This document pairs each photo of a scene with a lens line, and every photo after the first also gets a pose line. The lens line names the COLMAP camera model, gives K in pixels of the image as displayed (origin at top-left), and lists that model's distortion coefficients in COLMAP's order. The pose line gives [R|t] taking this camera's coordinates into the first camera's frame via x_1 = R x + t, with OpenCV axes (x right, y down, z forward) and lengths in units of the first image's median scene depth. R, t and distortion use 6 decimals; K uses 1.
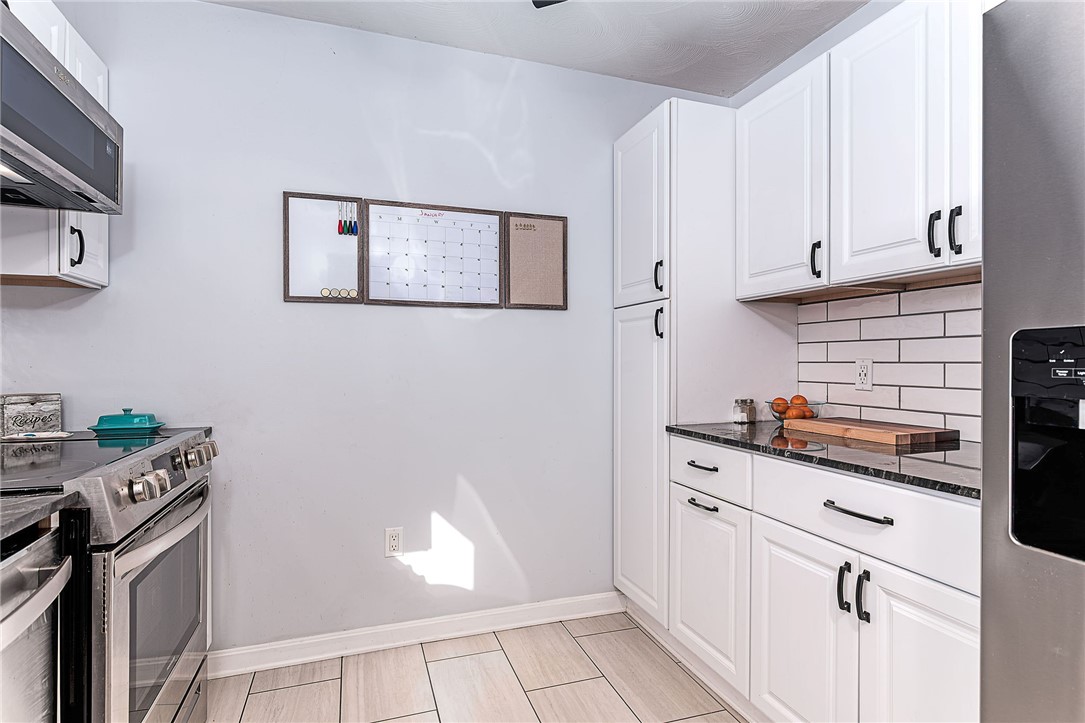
lens RADIAL K [[565.9, 0, 547.3], [0, 565.9, 362.9], [0, 0, 1]] dist [0.001863, -0.000995]
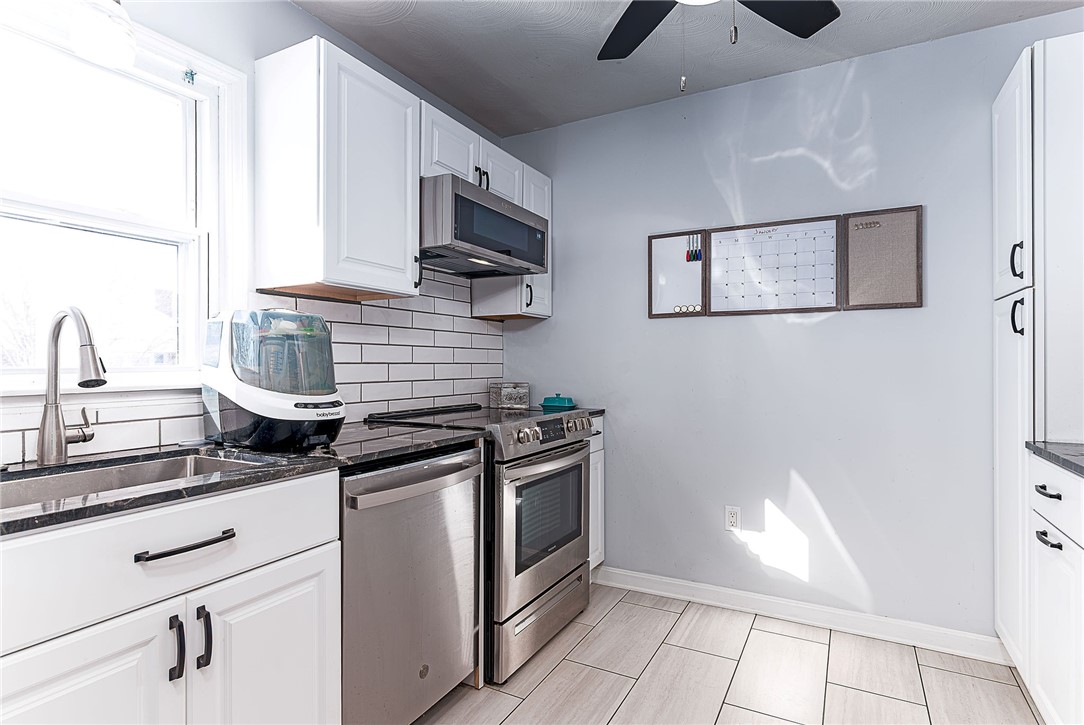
lens RADIAL K [[565.4, 0, 535.0], [0, 565.4, 362.0], [0, 0, 1]] dist [0.001863, -0.000995]
pose [[0.666339, -0.001906, -0.745646, 0.333864], [-0.001578, 0.999991, -0.003966, -0.000380], [0.745647, 0.003819, 0.666330, -0.080684]]
